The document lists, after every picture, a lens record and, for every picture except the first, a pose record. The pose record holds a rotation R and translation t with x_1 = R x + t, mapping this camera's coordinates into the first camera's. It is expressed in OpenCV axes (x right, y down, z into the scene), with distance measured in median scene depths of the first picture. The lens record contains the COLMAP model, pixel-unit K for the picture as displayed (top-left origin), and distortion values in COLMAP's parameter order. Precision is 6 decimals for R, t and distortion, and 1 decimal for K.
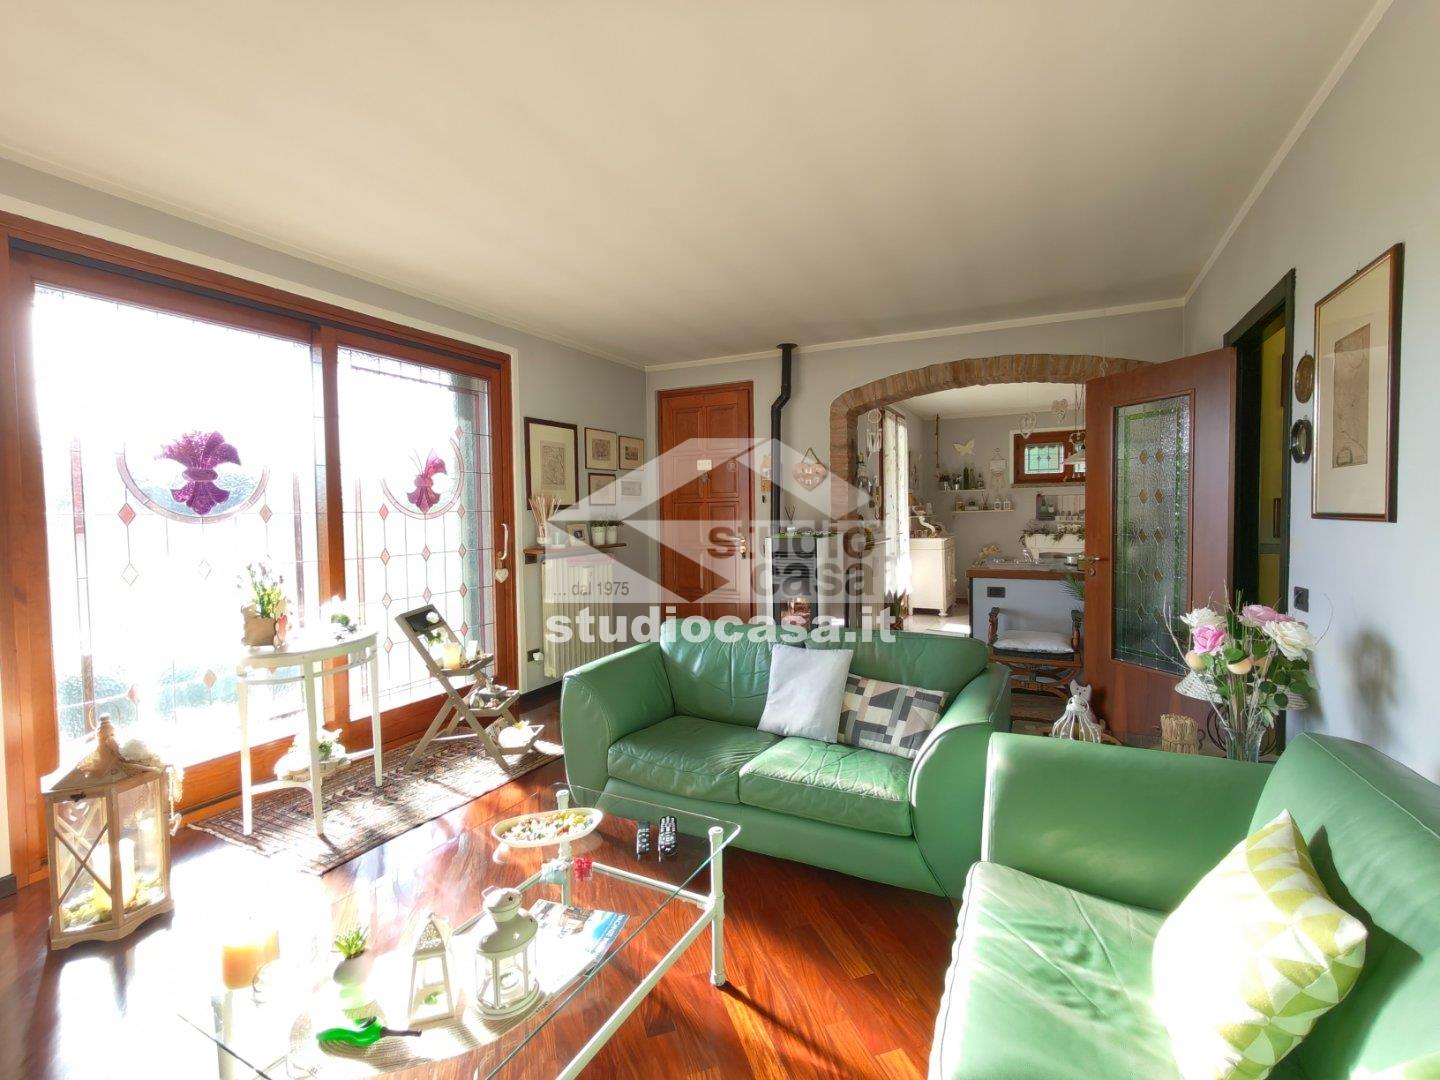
lens RADIAL K [[649.9, 0, 720.2], [0, 649.9, 535.9], [0, 0, 1]] dist [-0.003054, 0.000808]
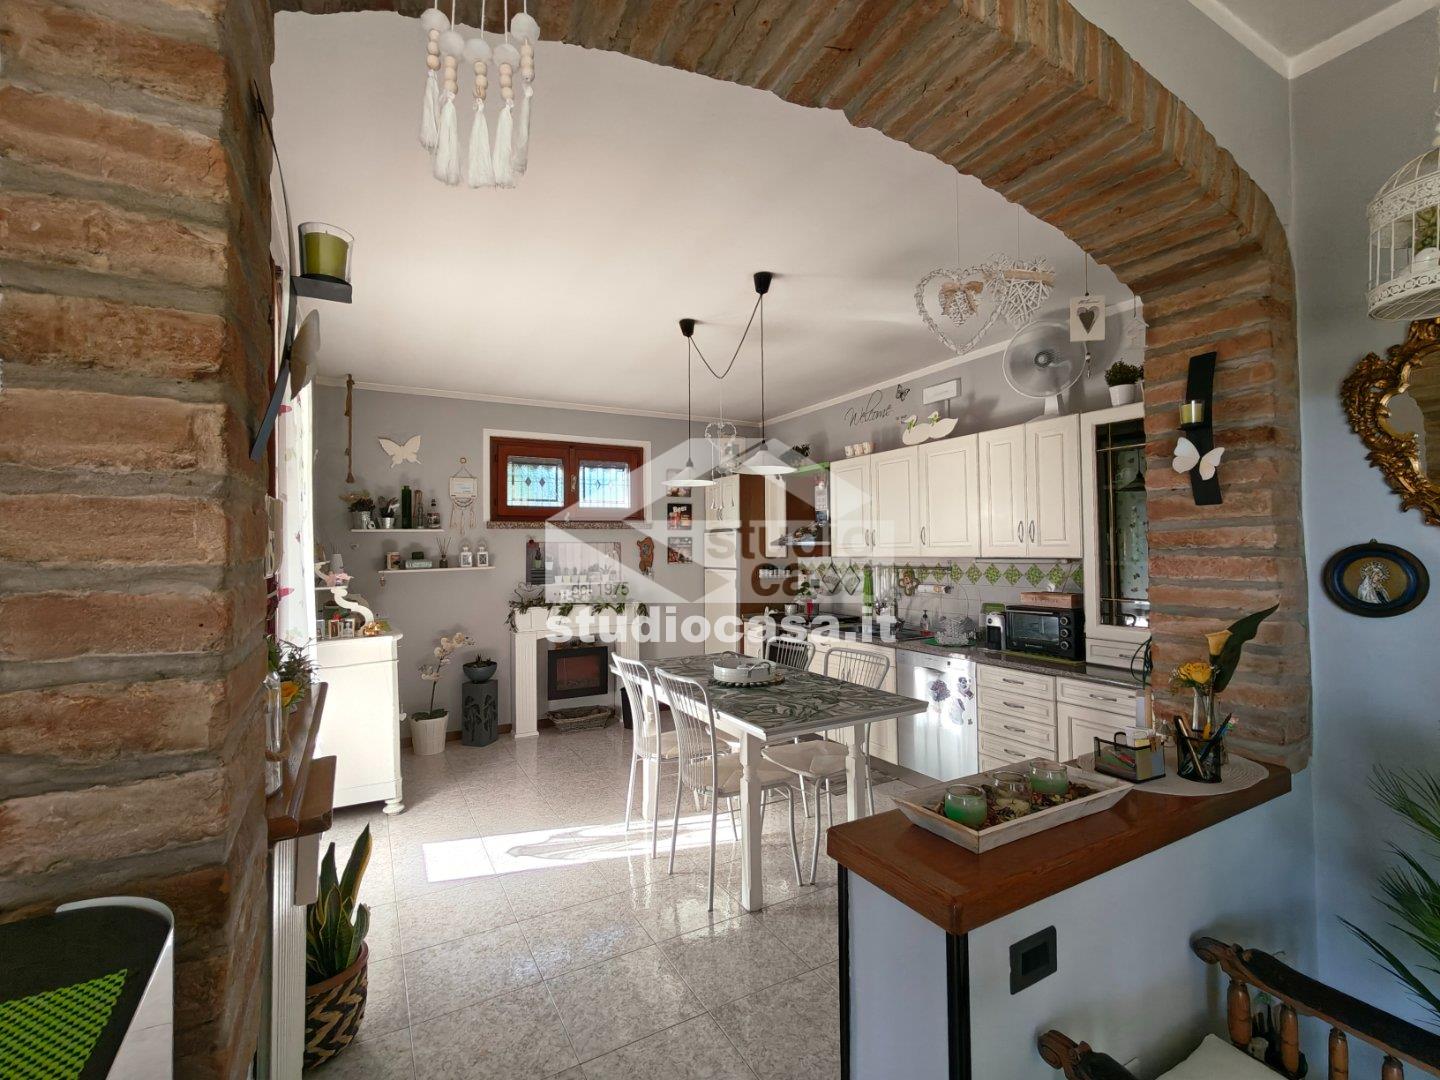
lens RADIAL K [[649.9, 0, 724.2], [0, 649.9, 536.5], [0, 0, 1]] dist [-0.003054, 0.000808]
pose [[0.556188, 0.027313, 0.830608, 0.088352], [0.029890, 0.998156, -0.052837, -0.030581], [-0.830519, 0.054214, 0.554346, 0.511427]]
